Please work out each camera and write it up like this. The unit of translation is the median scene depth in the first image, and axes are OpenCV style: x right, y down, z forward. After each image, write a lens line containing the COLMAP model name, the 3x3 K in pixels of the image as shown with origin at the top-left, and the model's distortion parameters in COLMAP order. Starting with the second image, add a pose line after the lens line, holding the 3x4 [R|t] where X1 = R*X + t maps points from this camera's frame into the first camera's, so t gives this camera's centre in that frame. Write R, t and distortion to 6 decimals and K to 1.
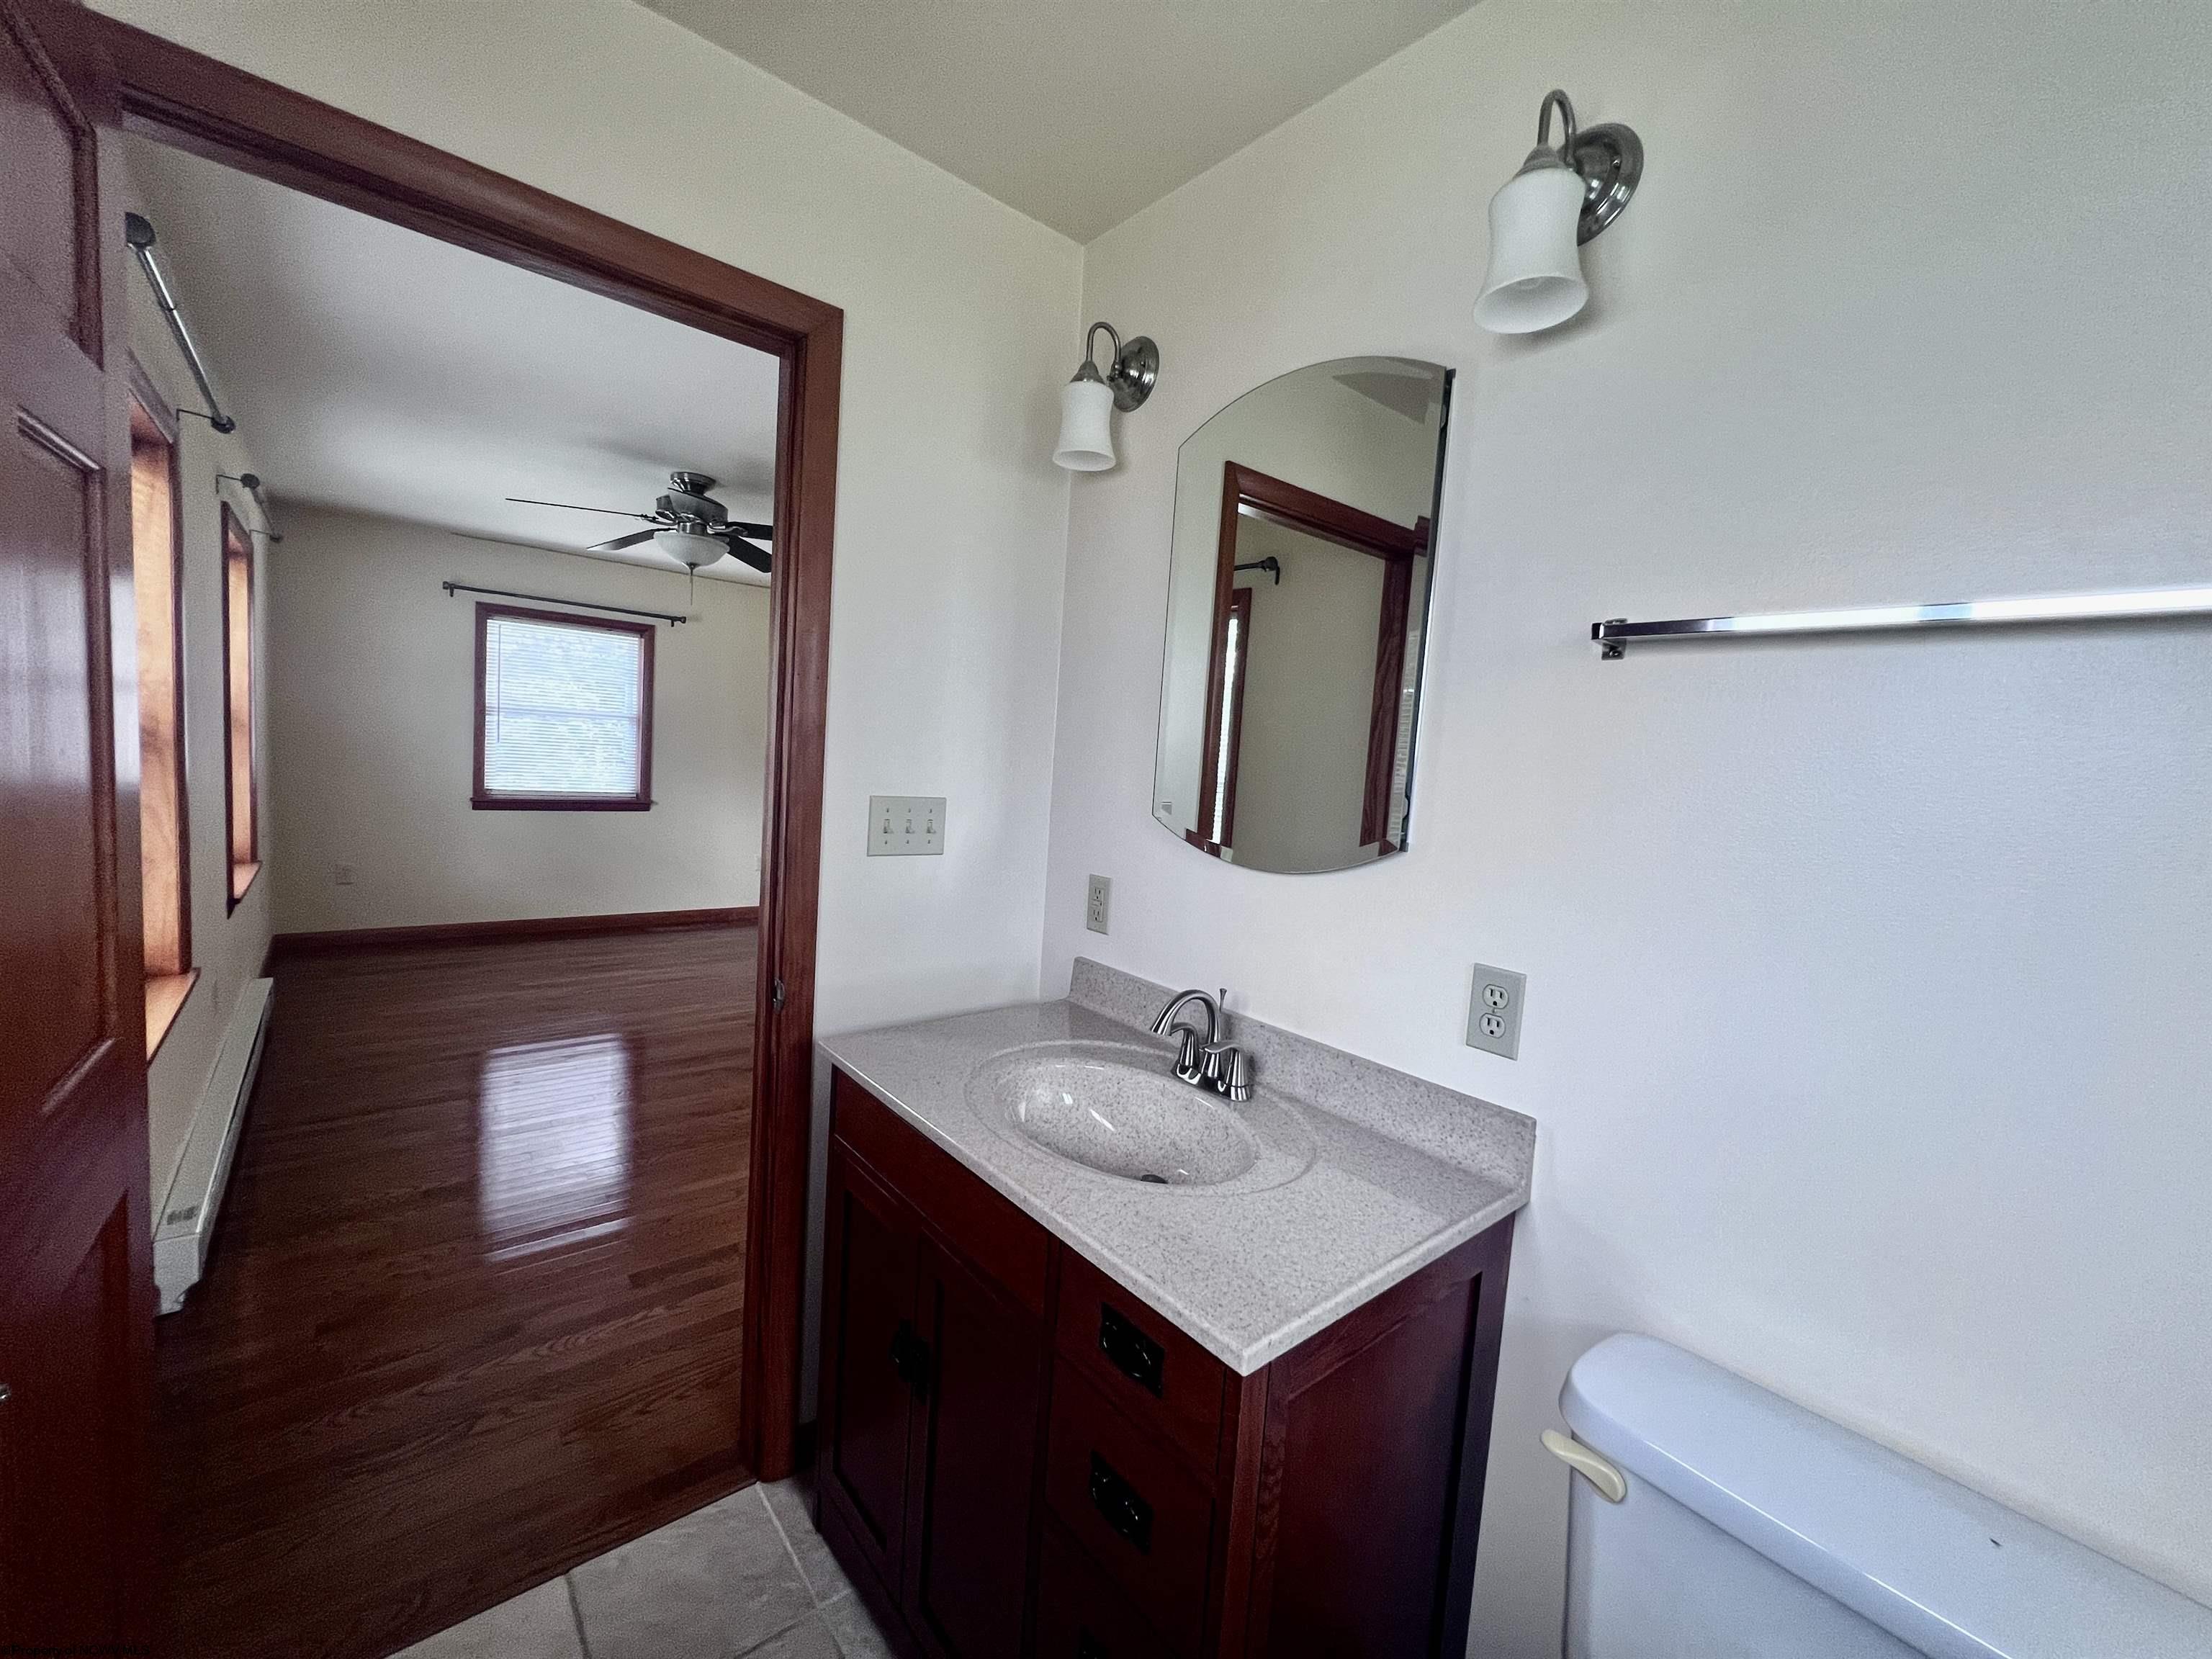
lens RADIAL K [[881.8, 0, 1100.5], [0, 881.8, 825.3], [0, 0, 1]] dist [-0.000619, -0.000262]
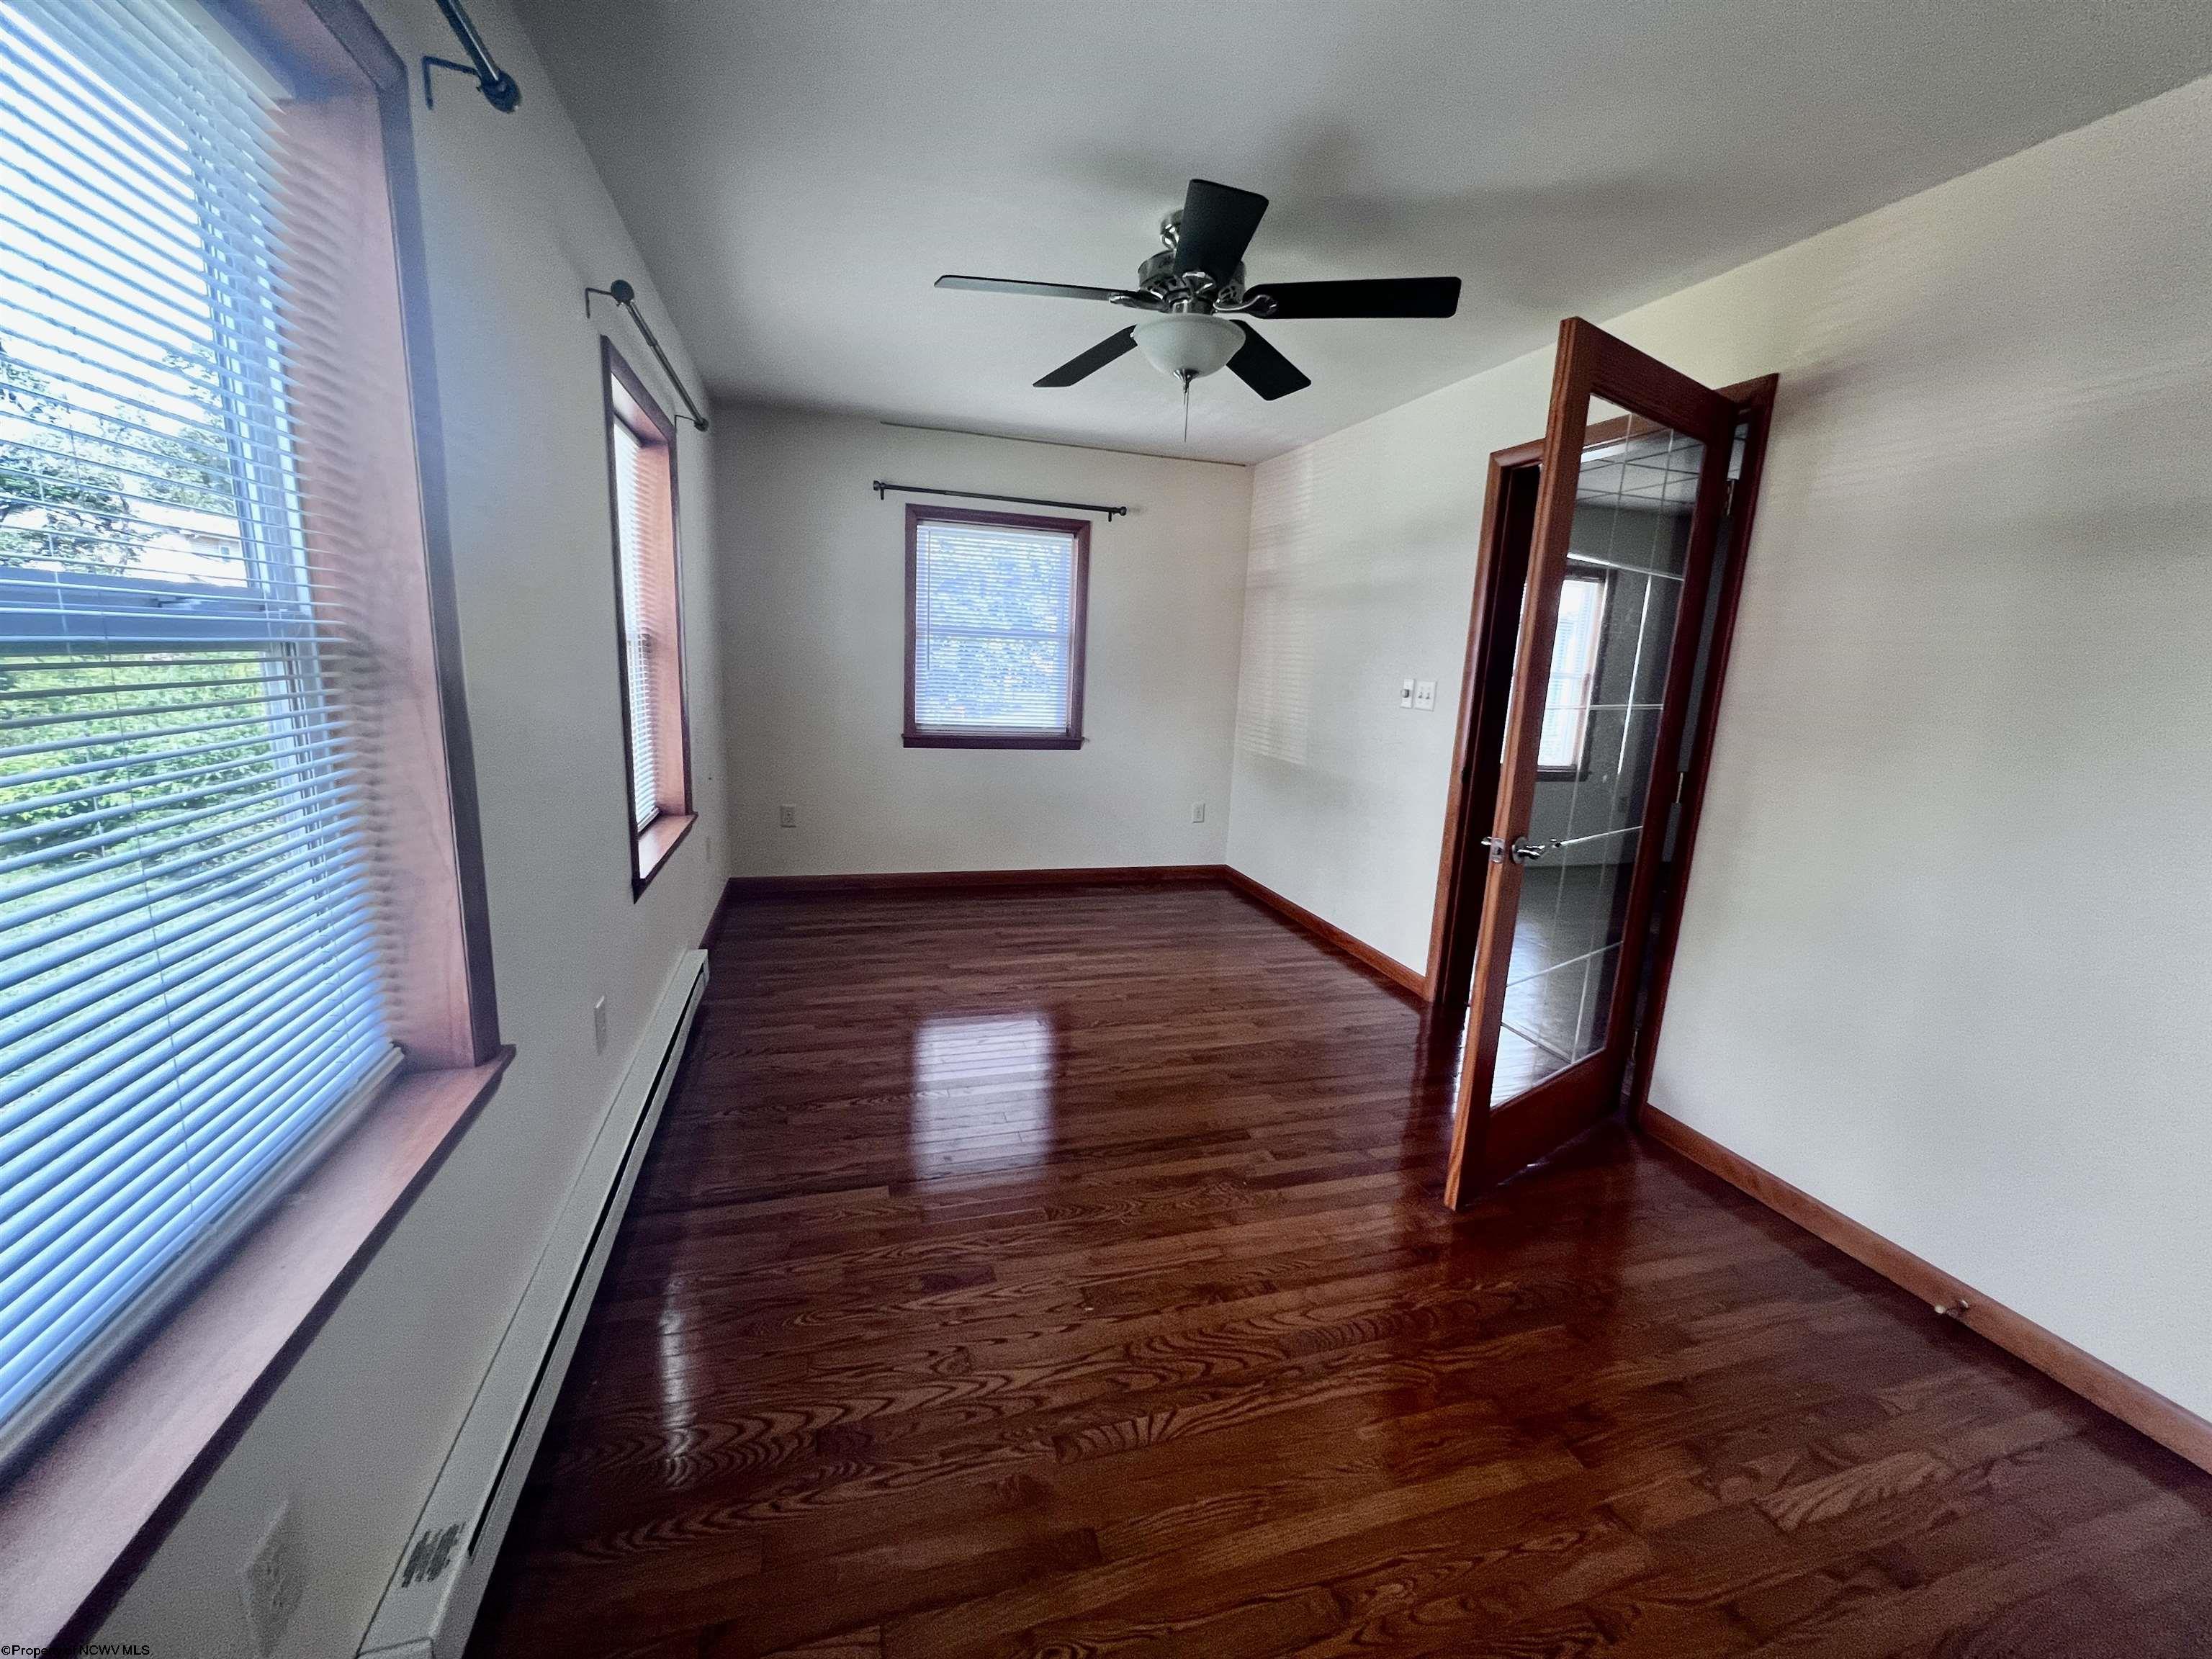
lens RADIAL K [[881.8, 0, 1100.5], [0, 881.8, 825.3], [0, 0, 1]] dist [-0.000619, -0.000262]
pose [[0.916842, 0.052168, -0.395827, -0.188437], [-0.017451, 0.995715, 0.090809, -0.024993], [0.398869, -0.076350, 0.913824, 0.280924]]
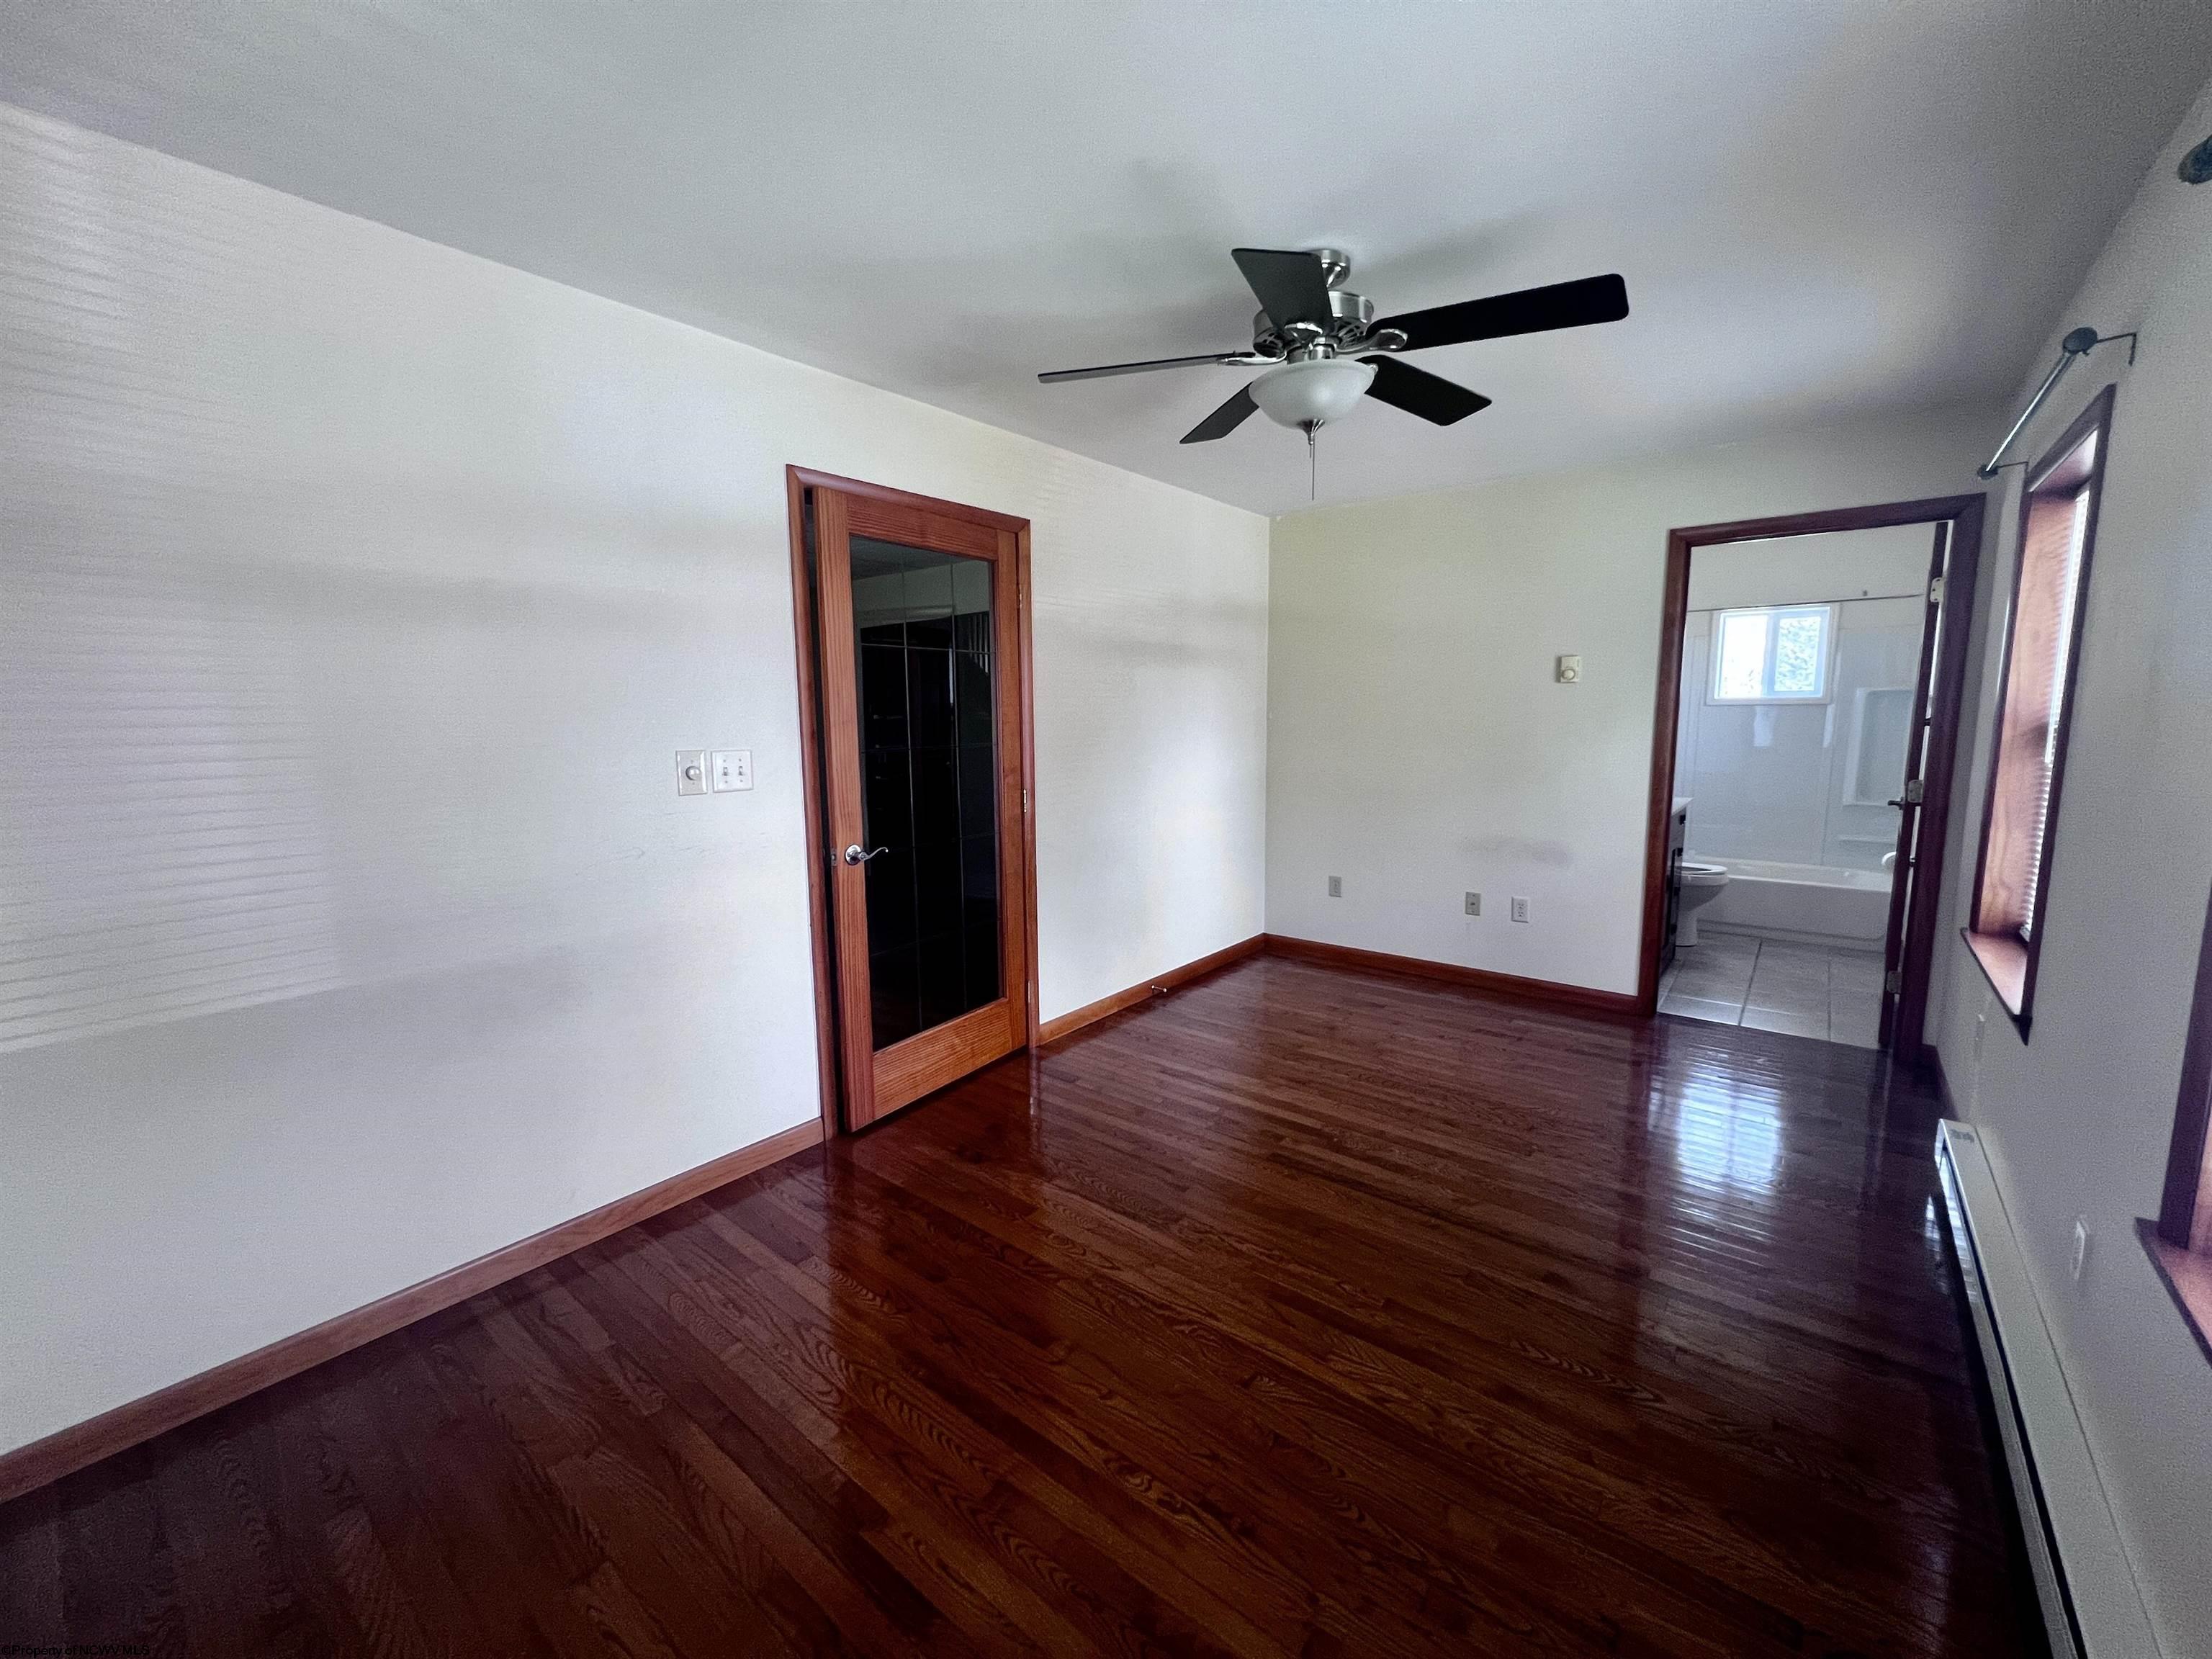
lens RADIAL K [[881.8, 0, 1100.5], [0, 881.8, 825.3], [0, 0, 1]] dist [-0.000619, -0.000262]
pose [[-0.186878, -0.197418, 0.962342, -0.765123], [0.075232, 0.973847, 0.214388, -0.131429], [-0.979498, 0.112463, -0.167138, 0.927948]]
